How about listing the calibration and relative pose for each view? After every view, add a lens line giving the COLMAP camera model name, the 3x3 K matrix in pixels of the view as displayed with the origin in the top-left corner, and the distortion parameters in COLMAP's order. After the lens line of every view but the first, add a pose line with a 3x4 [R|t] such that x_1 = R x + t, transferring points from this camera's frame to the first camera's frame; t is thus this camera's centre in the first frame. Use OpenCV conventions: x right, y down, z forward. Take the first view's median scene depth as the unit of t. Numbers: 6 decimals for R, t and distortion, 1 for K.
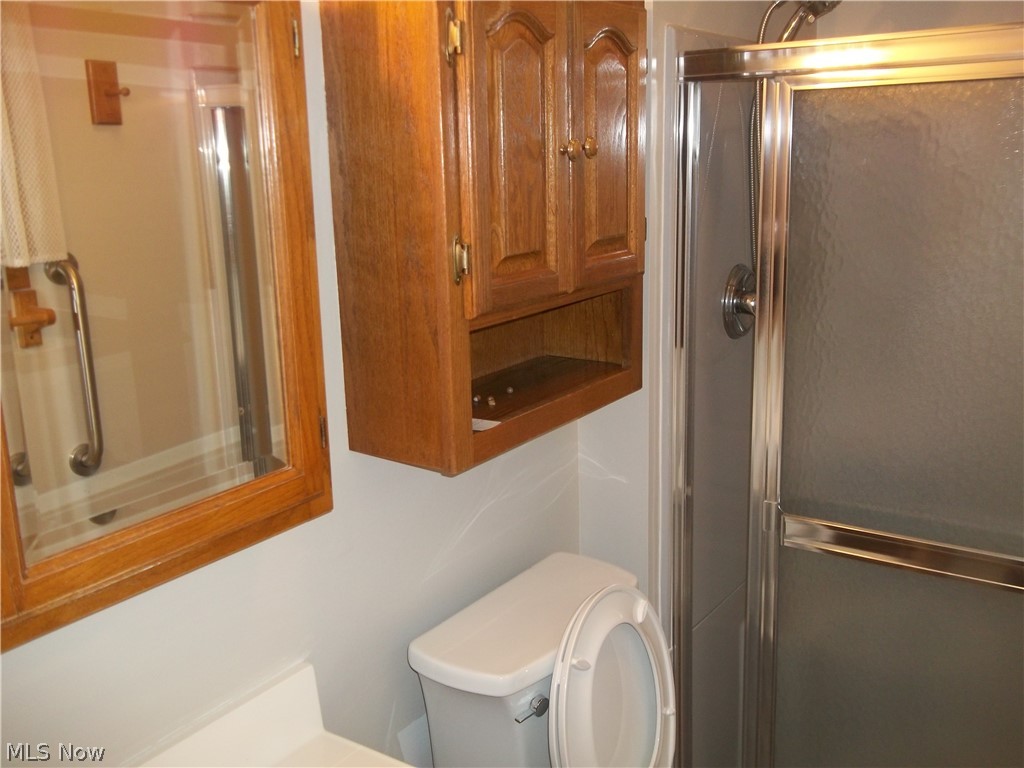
lens RADIAL K [[984.5, 0, 516.0], [0, 984.5, 376.1], [0, 0, 1]] dist [0.011716, 0.000000]
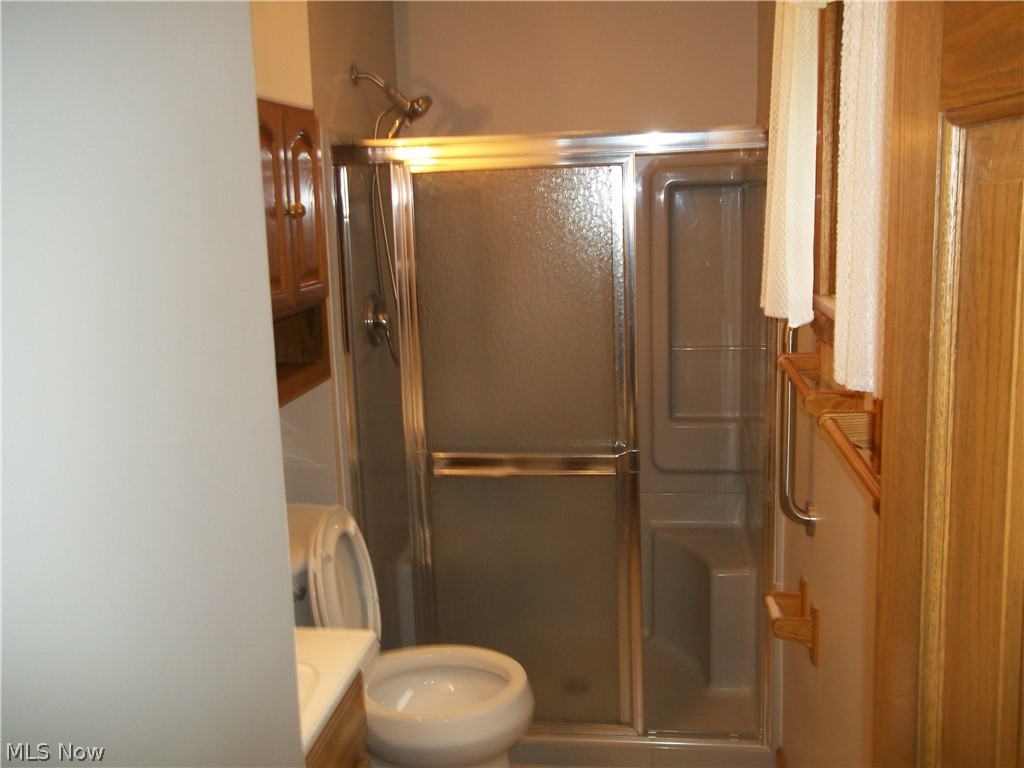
lens RADIAL K [[984.5, 0, 516.0], [0, 984.5, 382.3], [0, 0, 1]] dist [0.011716, 0.000000]
pose [[0.899022, -0.089529, 0.428653, -0.317292], [0.114833, 0.992821, -0.033479, 0.126075], [-0.422578, 0.079322, 0.902849, -0.520717]]
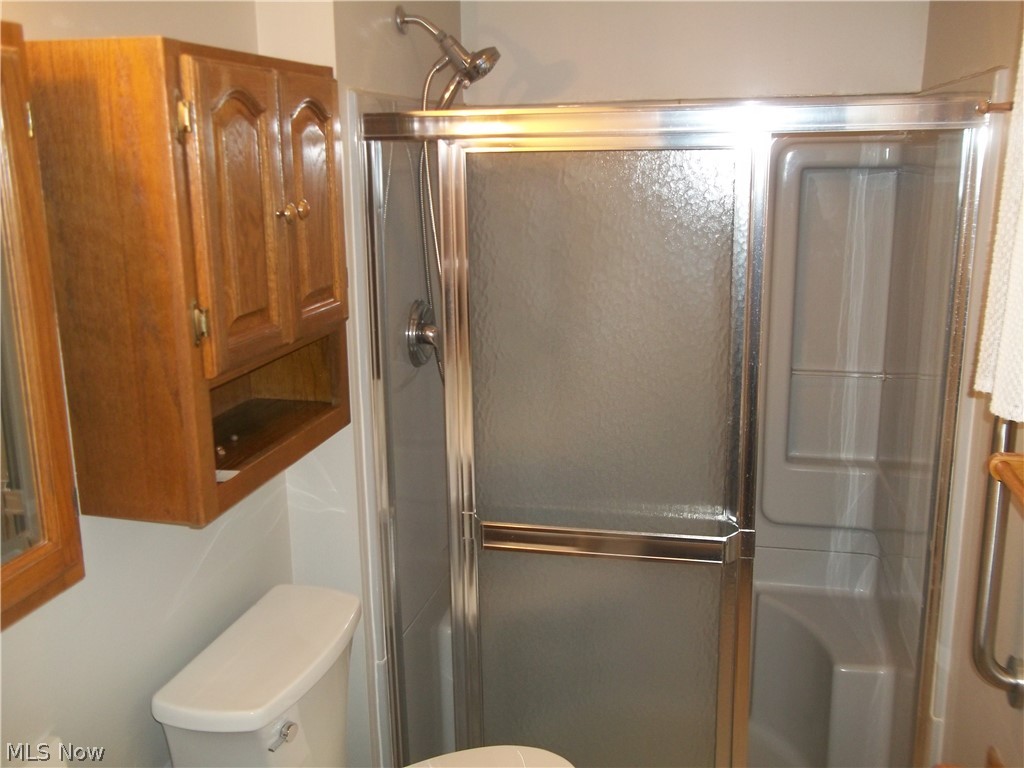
lens RADIAL K [[984.5, 0, 518.7], [0, 984.5, 376.3], [0, 0, 1]] dist [0.011716, 0.000000]
pose [[0.928907, -0.070056, 0.363627, -0.118686], [0.073869, 0.997262, 0.003429, -0.037593], [-0.362871, 0.023676, 0.931538, -0.100295]]
